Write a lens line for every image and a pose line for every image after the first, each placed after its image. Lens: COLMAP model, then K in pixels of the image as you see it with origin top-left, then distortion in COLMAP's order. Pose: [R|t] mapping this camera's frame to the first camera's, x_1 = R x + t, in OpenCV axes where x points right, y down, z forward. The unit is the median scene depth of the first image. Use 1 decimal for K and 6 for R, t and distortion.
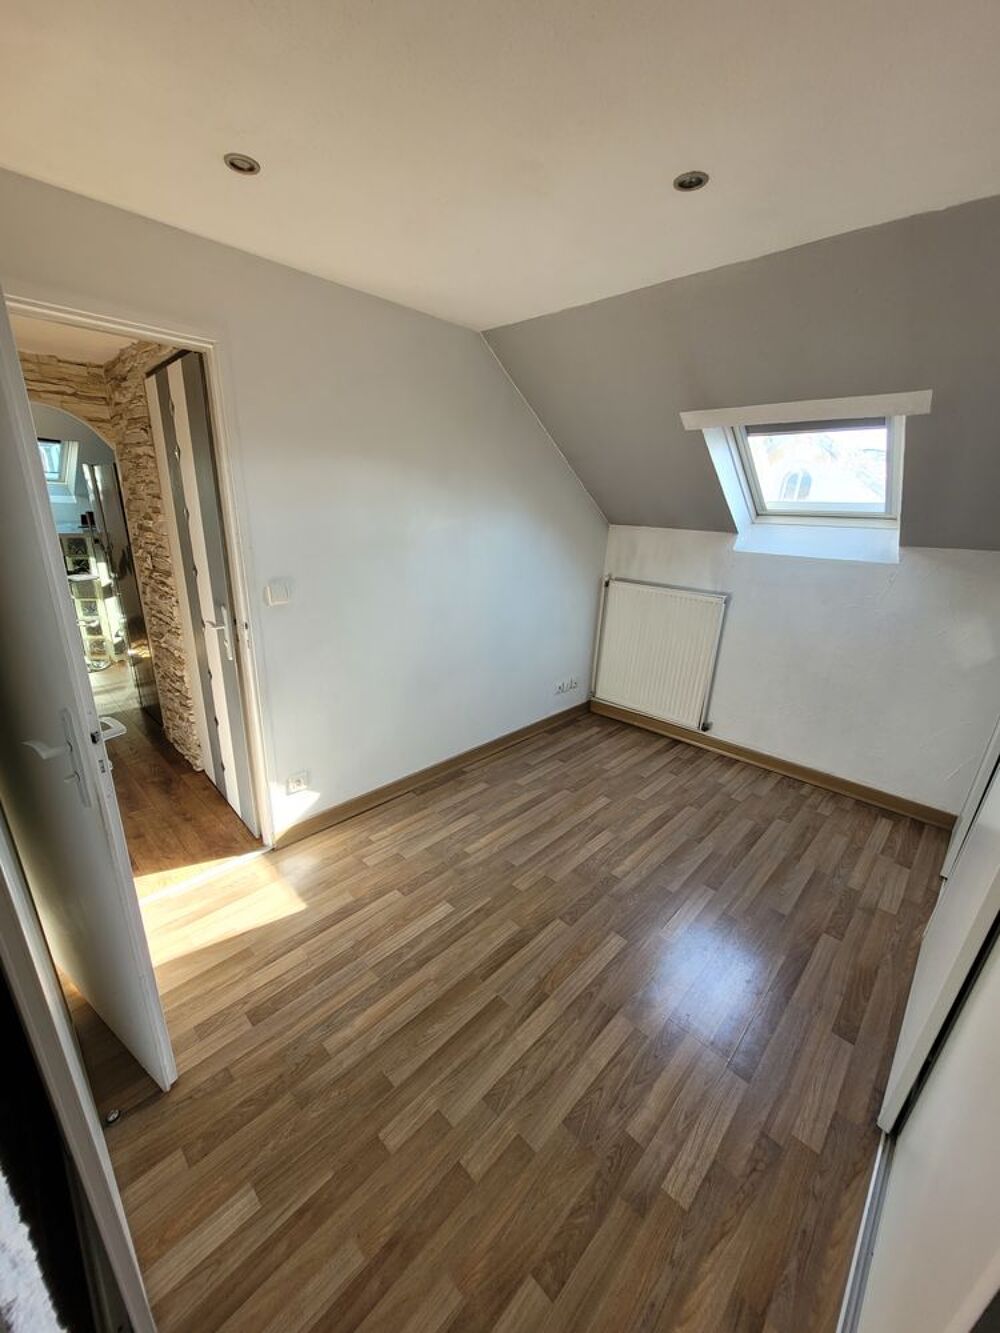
lens RADIAL K [[518.2, 0, 479.2], [0, 518.2, 680.8], [0, 0, 1]] dist [0.010721, -0.005456]
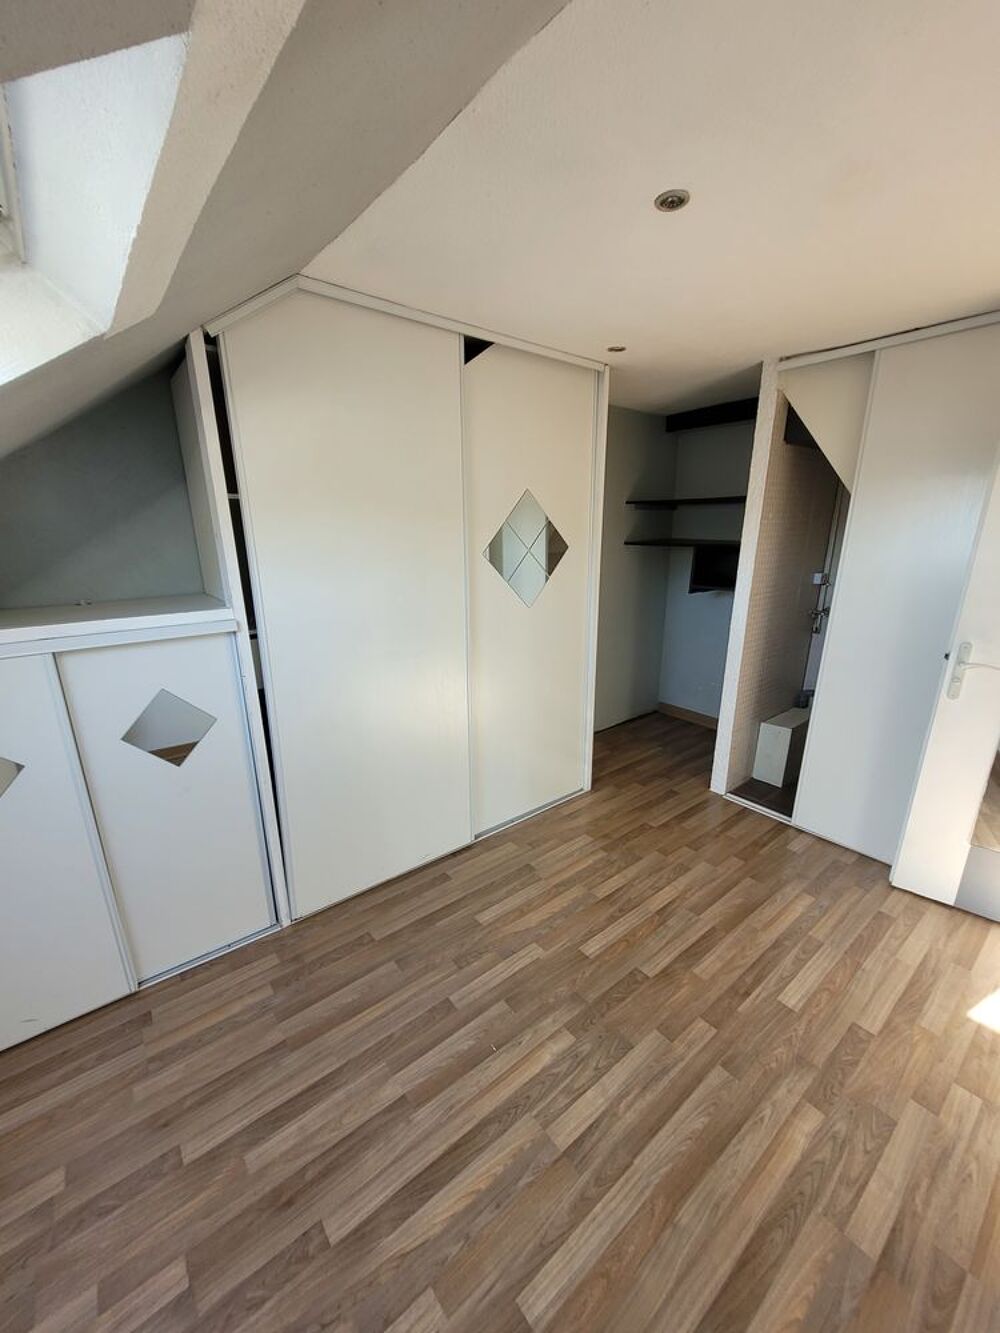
lens RADIAL K [[518.2, 0, 479.2], [0, 518.2, 680.8], [0, 0, 1]] dist [0.010721, -0.005456]
pose [[-0.991254, -0.060333, 0.117365, 0.369822], [0.019279, 0.813615, 0.581084, -0.490610], [-0.130549, 0.578265, -0.805337, 1.459983]]
